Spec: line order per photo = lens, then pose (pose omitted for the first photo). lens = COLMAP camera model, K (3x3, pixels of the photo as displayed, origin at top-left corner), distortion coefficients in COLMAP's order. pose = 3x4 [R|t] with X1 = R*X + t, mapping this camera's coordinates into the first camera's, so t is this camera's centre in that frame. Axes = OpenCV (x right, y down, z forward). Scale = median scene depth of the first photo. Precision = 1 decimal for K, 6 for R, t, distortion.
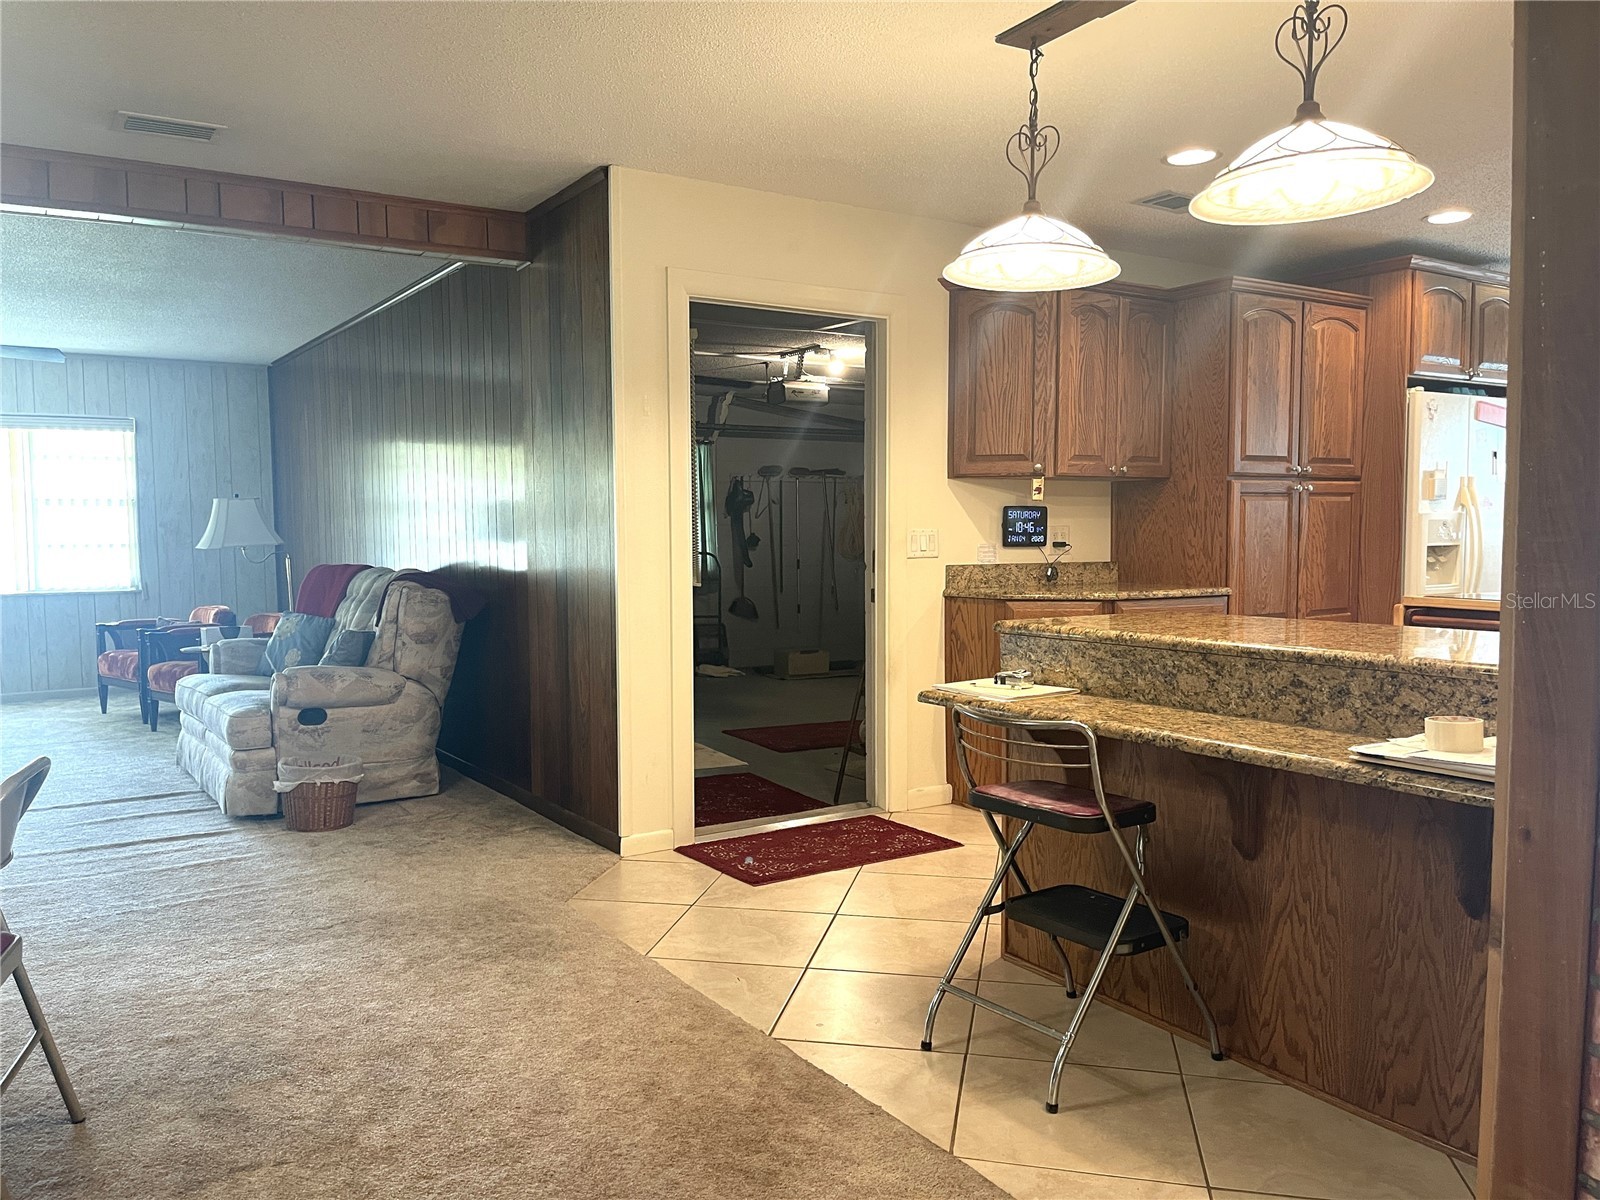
lens RADIAL K [[1214.6, 0, 809.4], [0, 1214.6, 606.5], [0, 0, 1]] dist [0.064794, -0.089156]
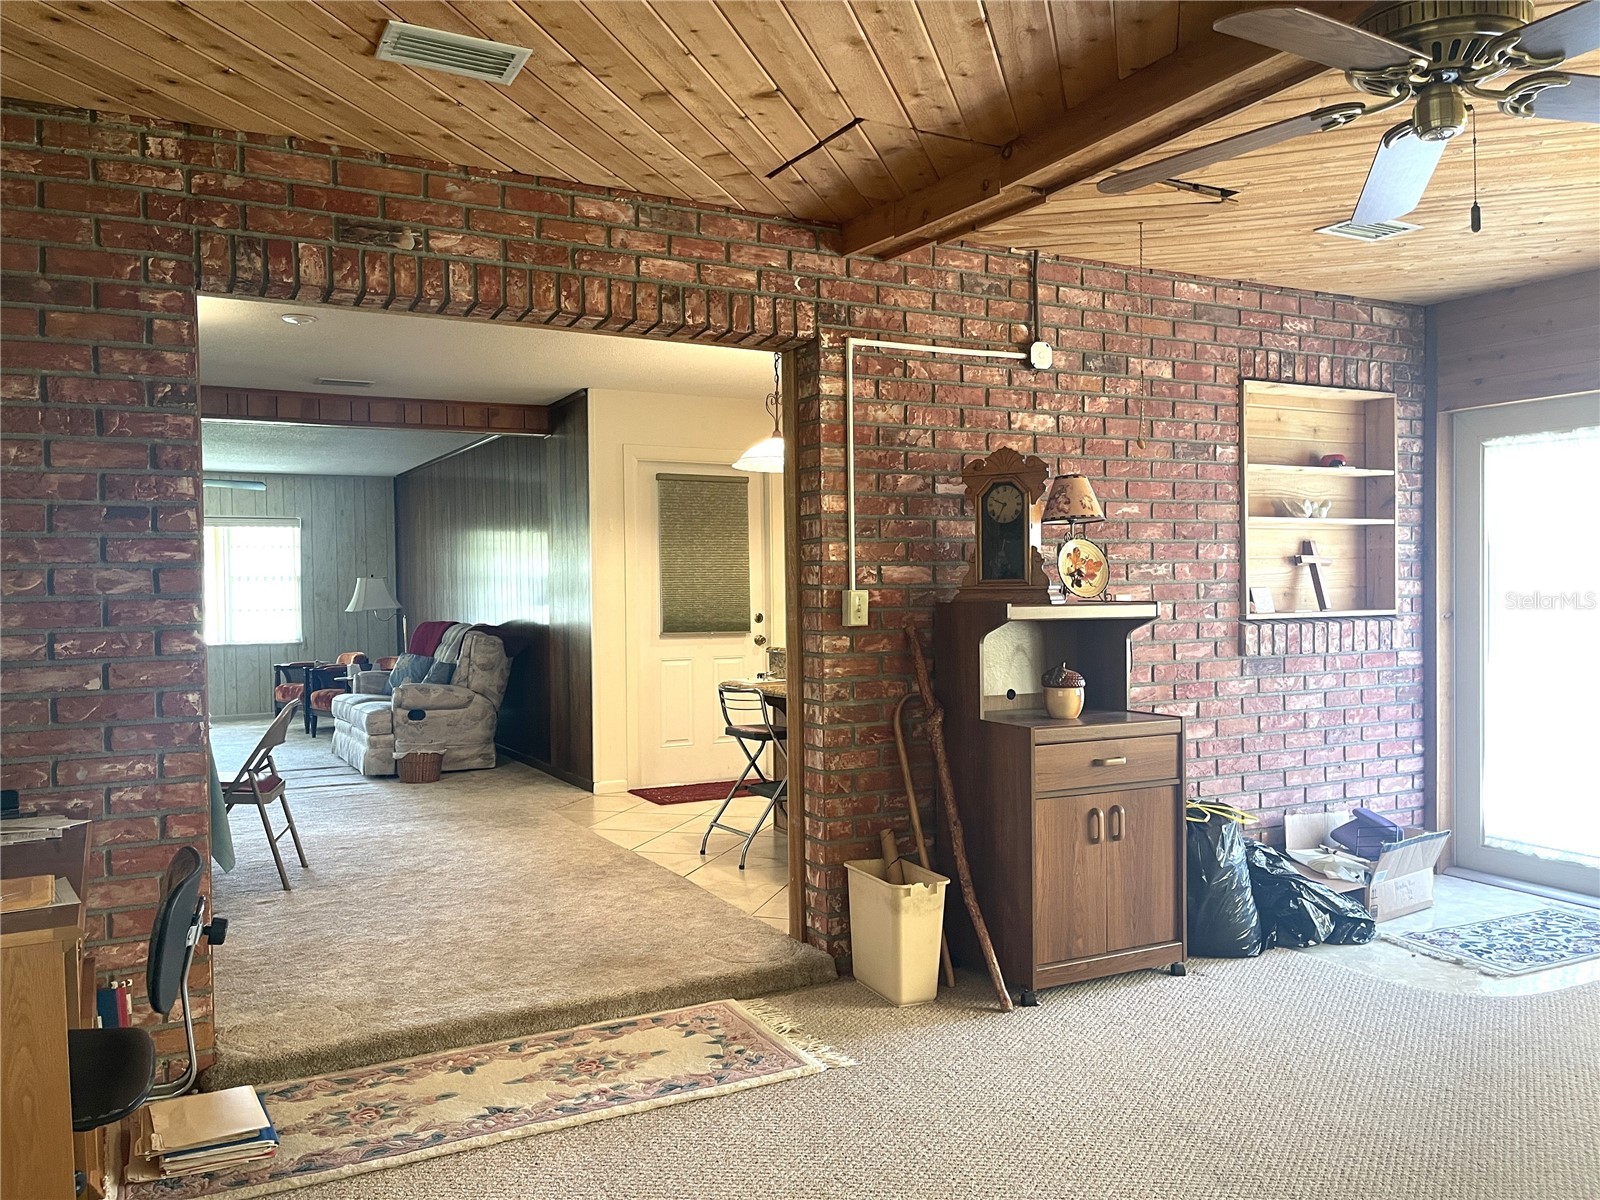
lens RADIAL K [[1214.6, 0, 796.3], [0, 1214.6, 600.7], [0, 0, 1]] dist [0.064794, -0.089156]
pose [[0.995499, -0.006440, -0.094552, 0.227090], [0.001248, 0.998493, -0.054871, 0.026936], [0.094763, 0.054506, 0.994007, -0.519276]]
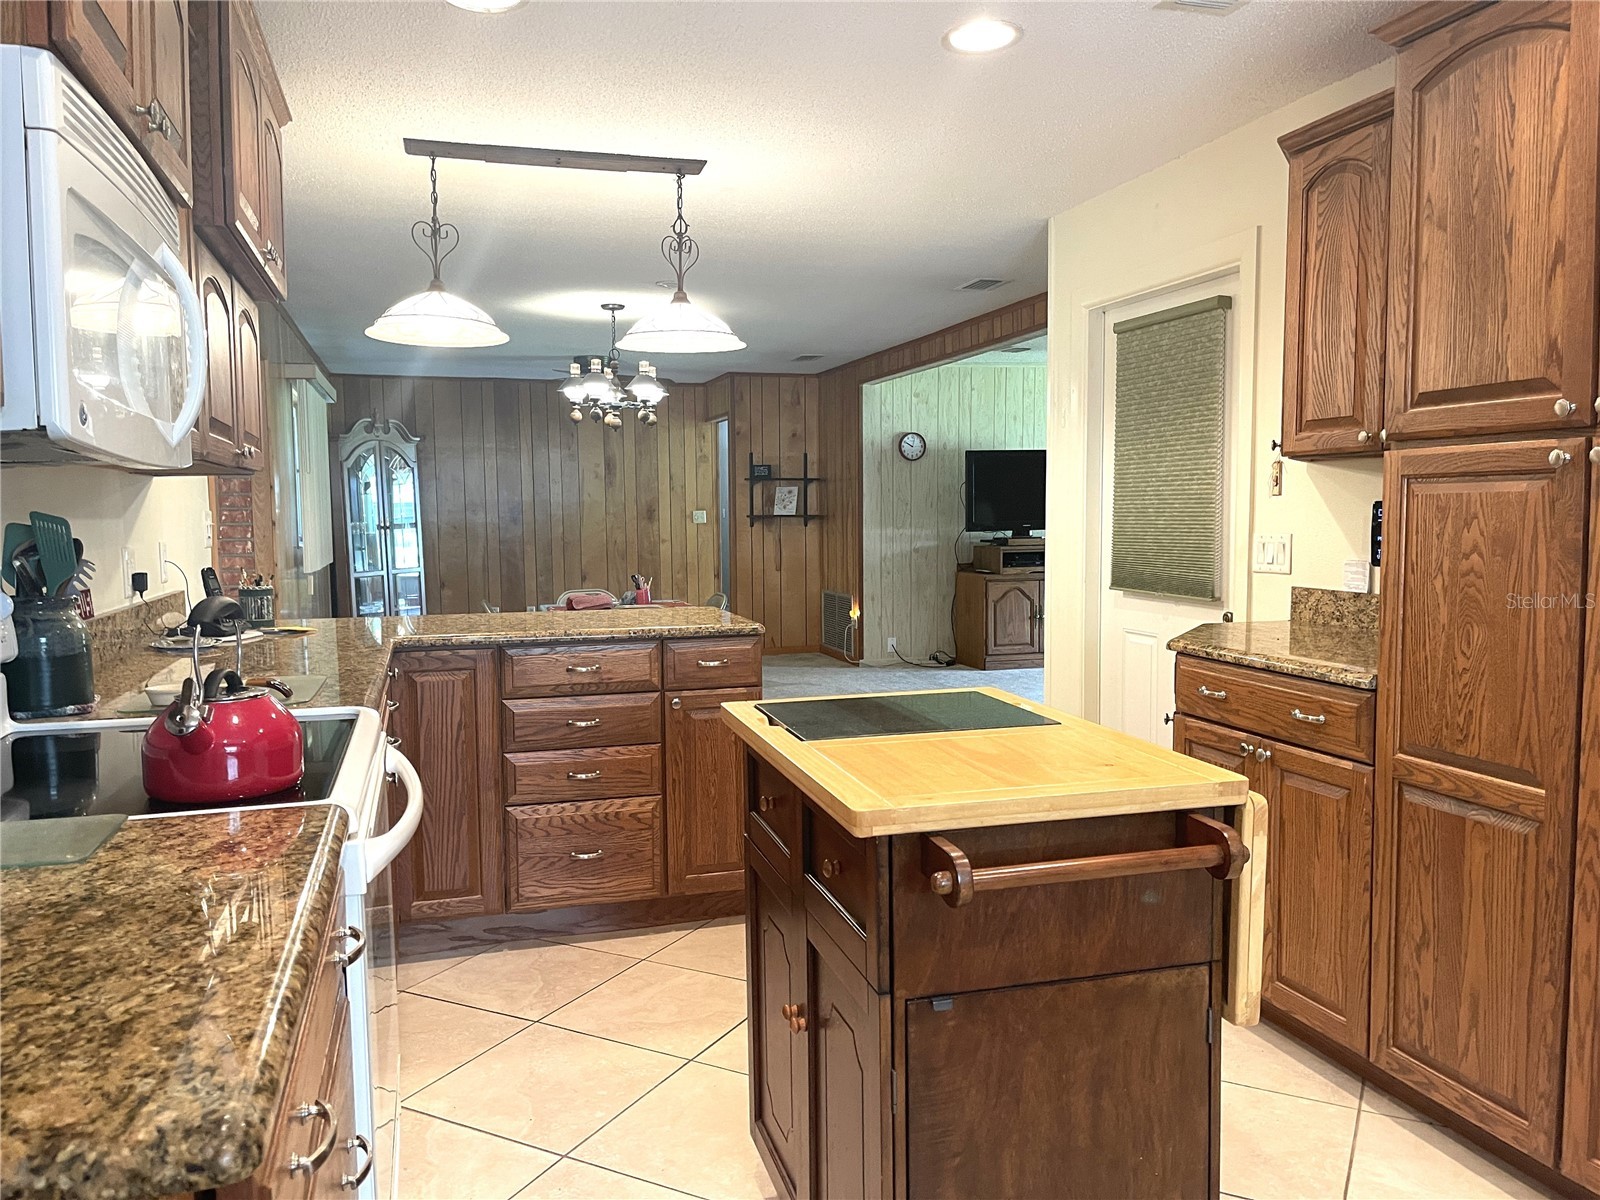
lens RADIAL K [[1214.6, 0, 795.6], [0, 1214.6, 599.6], [0, 0, 1]] dist [0.064794, -0.089156]
pose [[-0.282538, 0.079913, -0.955922, 0.822383], [-0.052496, 0.993742, 0.098591, -0.076265], [0.957819, 0.078038, -0.276575, 0.872154]]
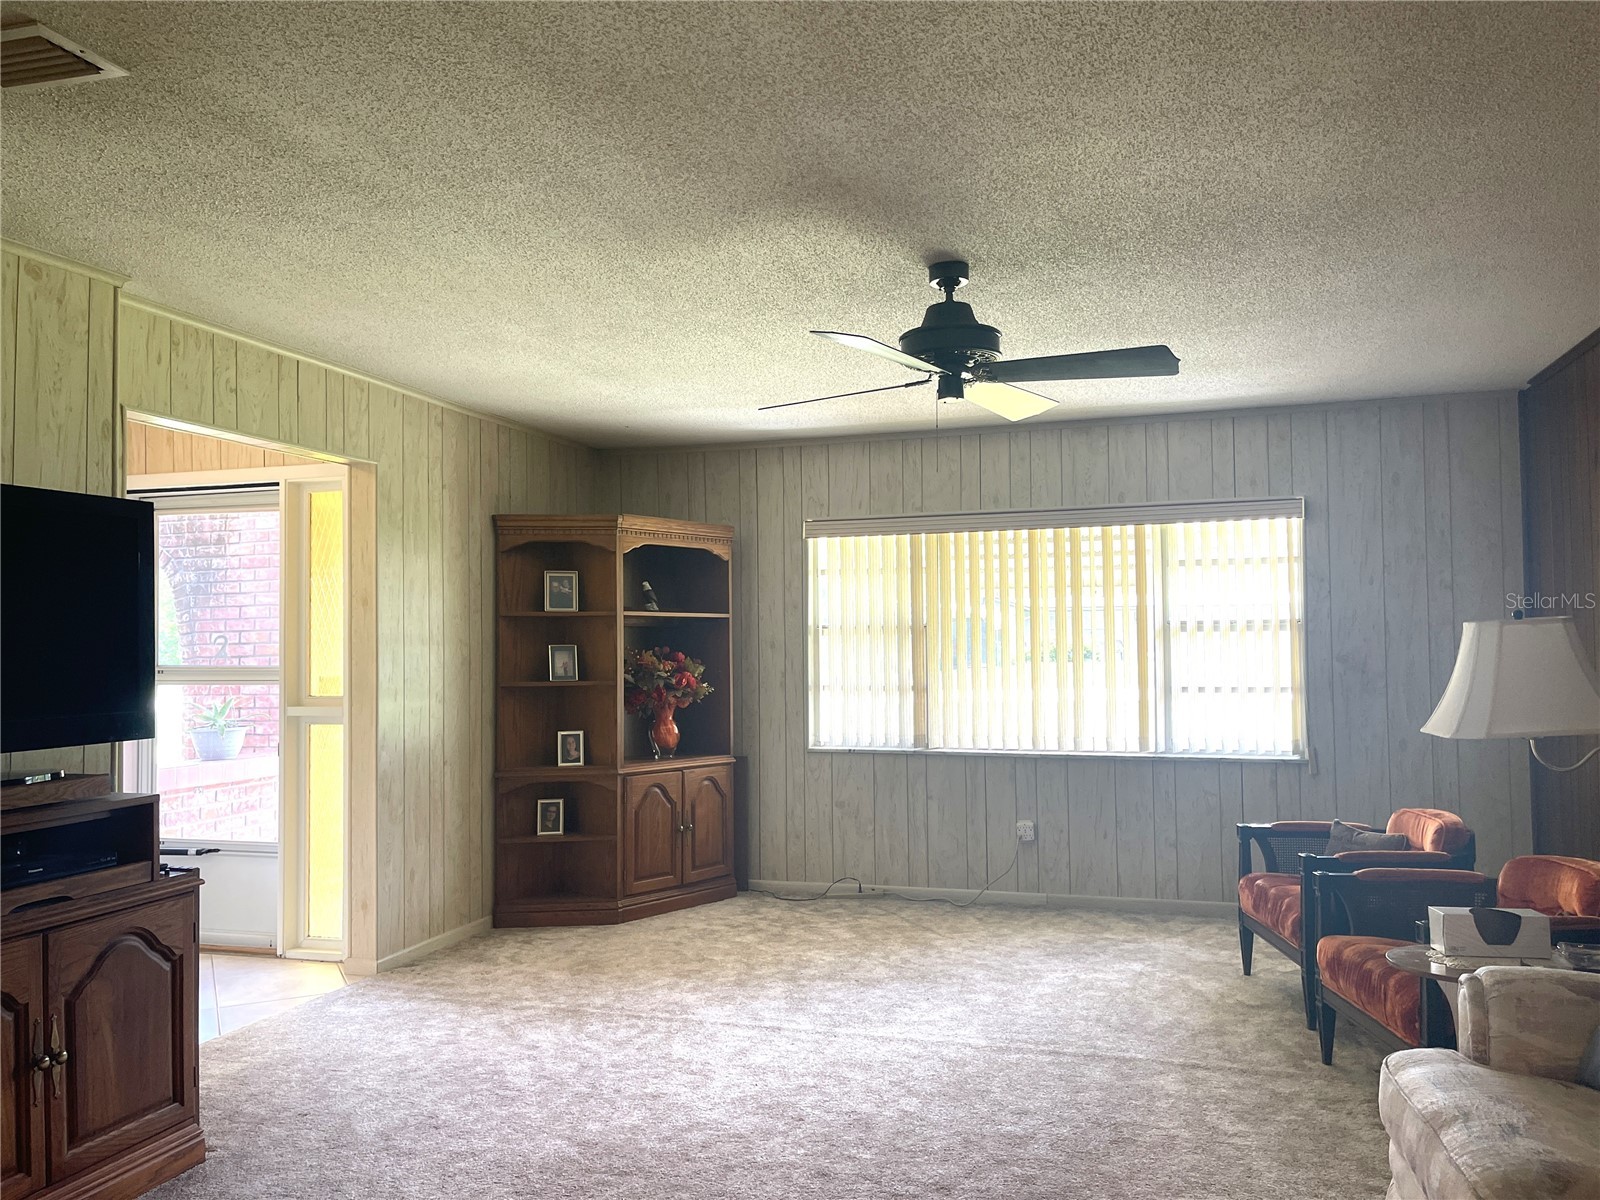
lens RADIAL K [[1214.6, 0, 810.3], [0, 1214.6, 619.6], [0, 0, 1]] dist [0.064794, -0.089156]
pose [[0.632553, -0.019076, -0.774282, -0.347708], [-0.043355, 0.997257, -0.059988, -0.061096], [0.773303, 0.071515, 0.629991, 0.641070]]
